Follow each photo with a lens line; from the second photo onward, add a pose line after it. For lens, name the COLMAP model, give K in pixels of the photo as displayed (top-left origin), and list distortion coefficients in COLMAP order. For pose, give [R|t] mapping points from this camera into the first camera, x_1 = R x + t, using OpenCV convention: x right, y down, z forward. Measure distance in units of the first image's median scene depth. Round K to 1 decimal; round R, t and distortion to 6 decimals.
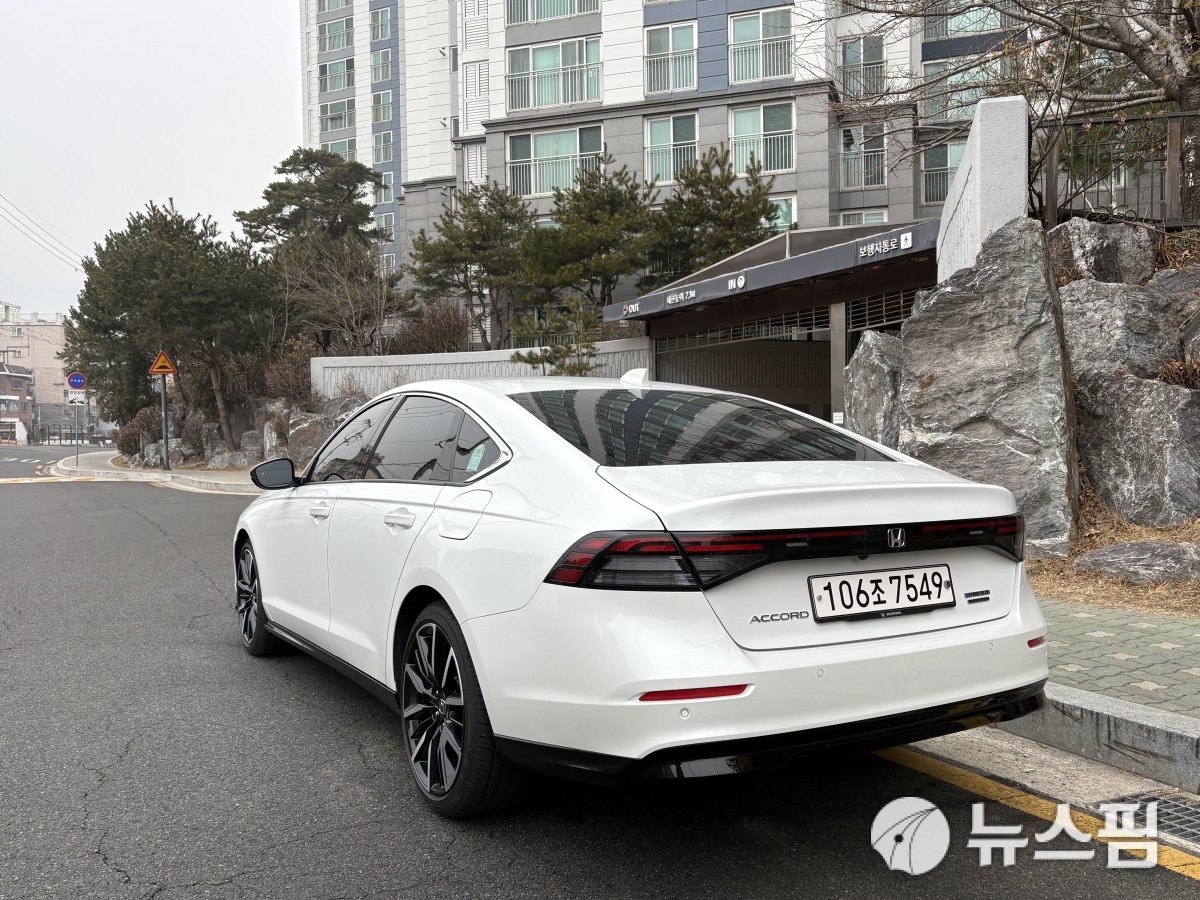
lens RADIAL K [[1023.6, 0, 596.0], [0, 1023.6, 450.8], [0, 0, 1]] dist [0.020483, -0.000091]
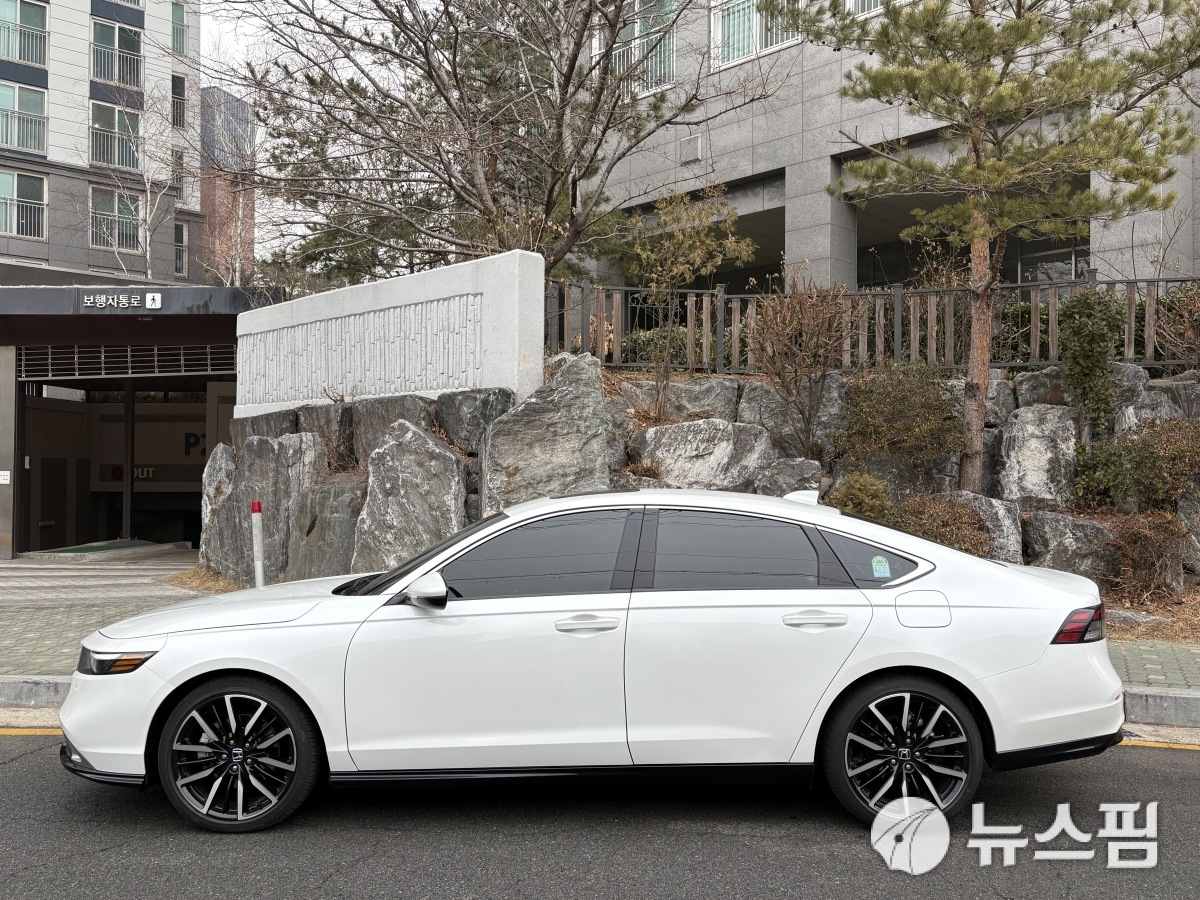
lens RADIAL K [[1023.6, 0, 597.6], [0, 1023.6, 450.8], [0, 0, 1]] dist [0.020483, -0.000091]
pose [[0.494569, 0.033707, 0.868484, -0.736693], [0.001967, 0.999202, -0.039901, -0.046501], [-0.869136, 0.021442, 0.494108, 0.322169]]
